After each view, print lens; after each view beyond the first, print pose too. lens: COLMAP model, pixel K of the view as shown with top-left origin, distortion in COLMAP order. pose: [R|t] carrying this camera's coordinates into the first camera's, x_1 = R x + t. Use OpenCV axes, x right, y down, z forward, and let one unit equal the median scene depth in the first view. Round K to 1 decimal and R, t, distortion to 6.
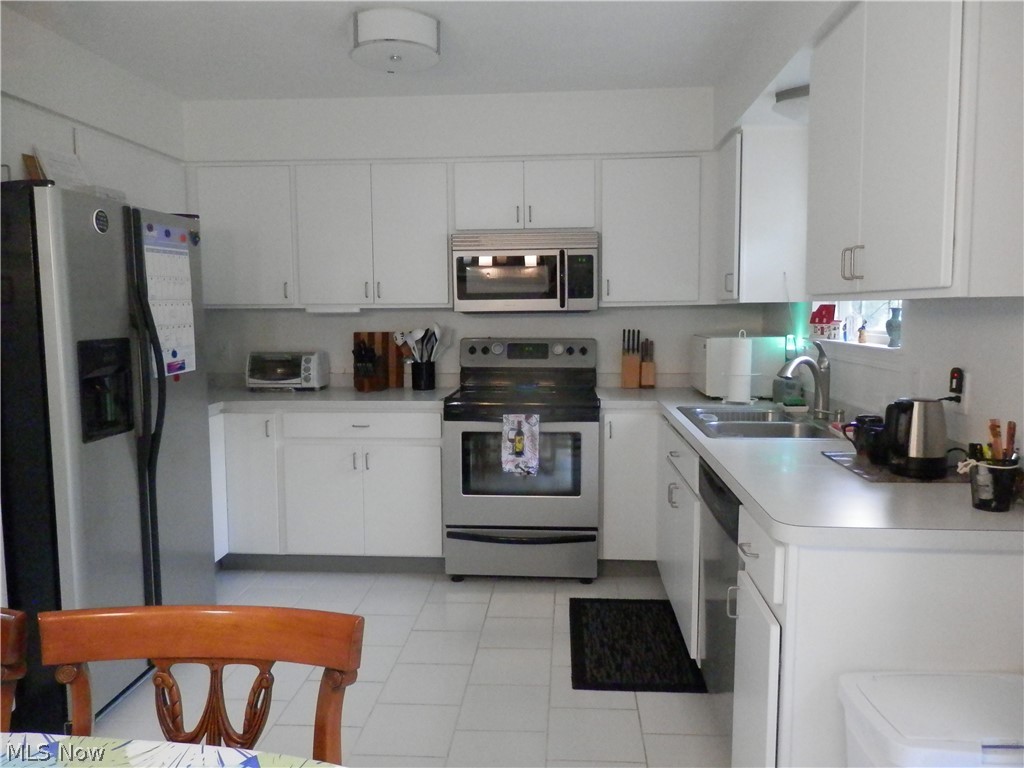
lens RADIAL K [[763.5, 0, 512.0], [0, 763.5, 384.0], [0, 0, 1]] dist [-0.007045, 0.013015]
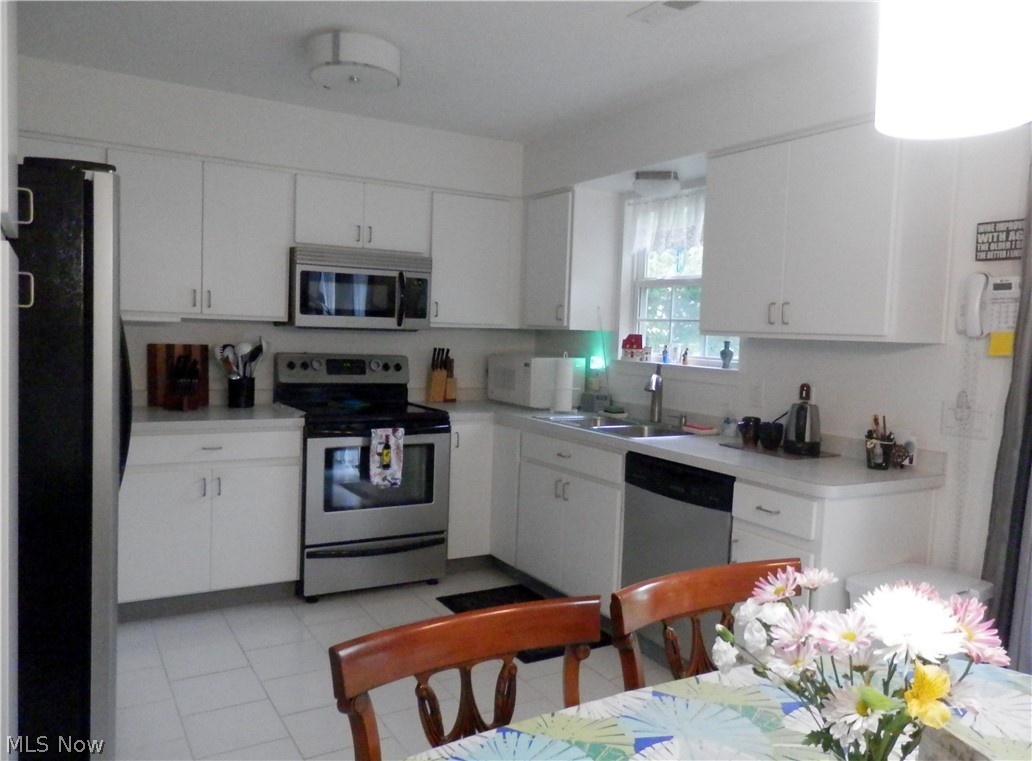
lens RADIAL K [[782.1, 0, 516.0], [0, 782.1, 380.5], [0, 0, 1]] dist [0.000064, 0.001815]
pose [[0.819426, -0.001009, 0.573185, -0.439521], [0.014112, 0.999731, -0.018416, -0.003313], [-0.573012, 0.023179, 0.819219, 0.025026]]
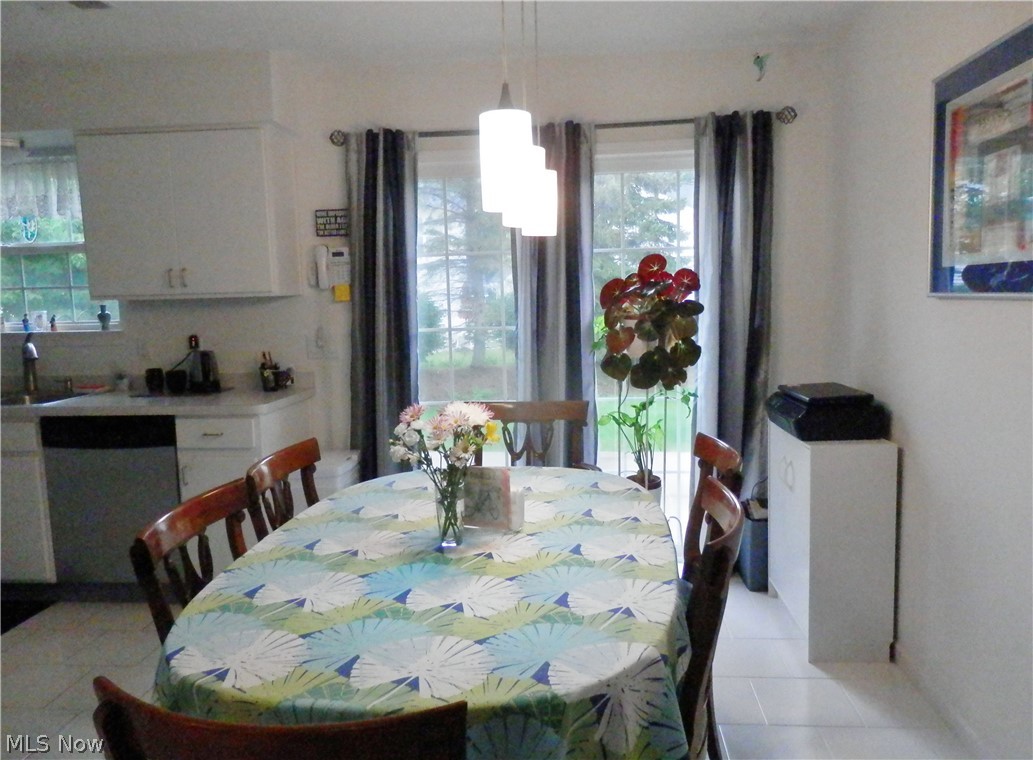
lens RADIAL K [[824.0, 0, 516.5], [0, 824.0, 380.0], [0, 0, 1]] dist [-0.002221, -0.002008]
pose [[0.010245, -0.100583, 0.994876, -0.779458], [0.122262, 0.987589, 0.098587, -0.007778], [-0.992445, 0.120625, 0.022416, 0.104872]]
